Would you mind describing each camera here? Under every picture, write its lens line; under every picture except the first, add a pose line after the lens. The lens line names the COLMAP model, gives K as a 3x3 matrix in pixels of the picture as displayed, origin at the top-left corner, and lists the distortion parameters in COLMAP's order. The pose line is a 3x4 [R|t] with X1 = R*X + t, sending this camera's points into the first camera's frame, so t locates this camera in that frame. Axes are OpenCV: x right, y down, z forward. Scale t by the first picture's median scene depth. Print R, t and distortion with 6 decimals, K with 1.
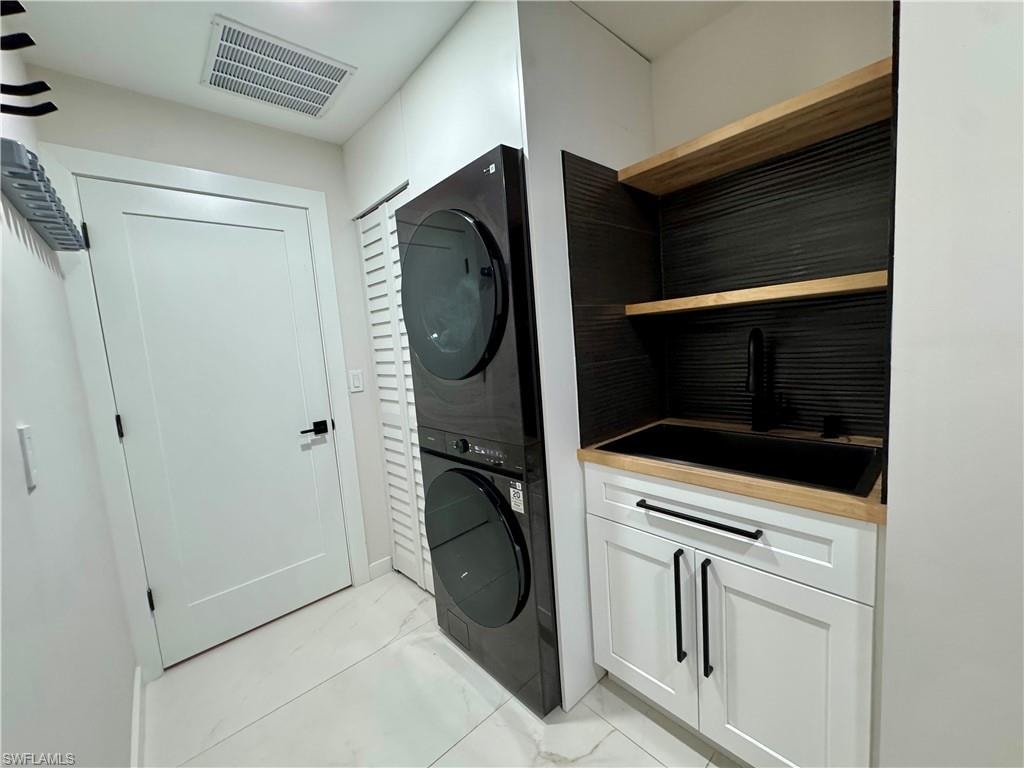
lens RADIAL K [[408.8, 0, 513.5], [0, 408.8, 390.3], [0, 0, 1]] dist [-0.003850, 0.000630]
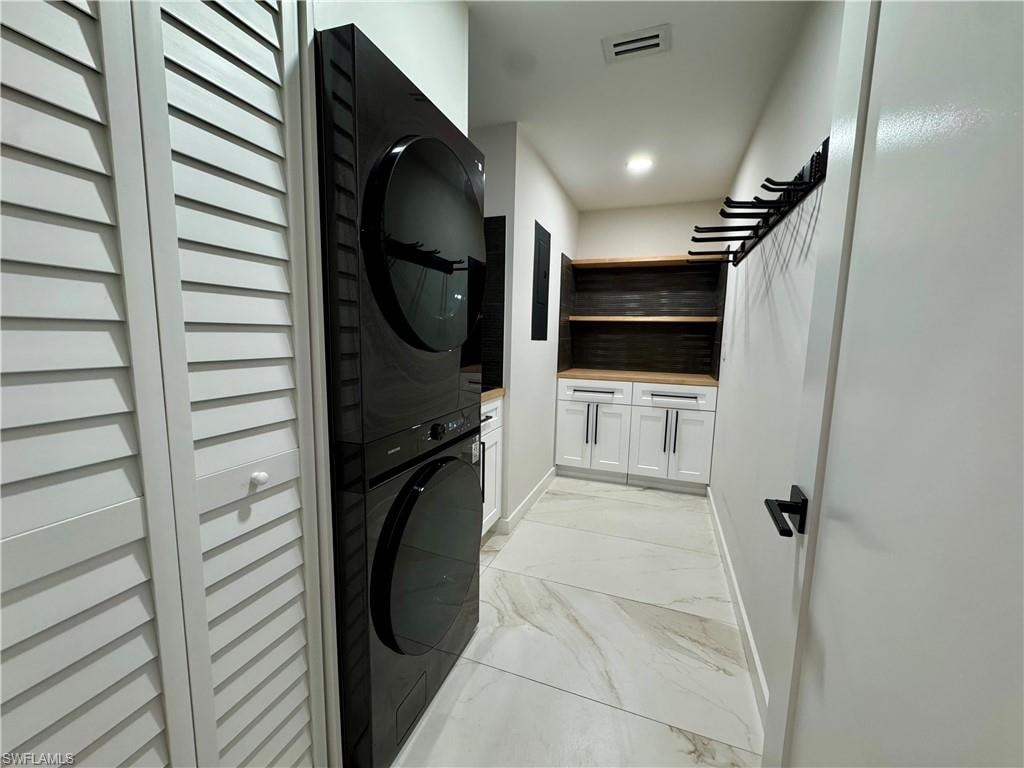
lens RADIAL K [[408.8, 0, 512.3], [0, 408.8, 383.4], [0, 0, 1]] dist [-0.003850, 0.000630]
pose [[-0.473075, -0.028987, 0.880545, -0.993825], [0.118537, 0.988277, 0.096218, -0.028439], [-0.873012, 0.149896, -0.464093, 1.306008]]
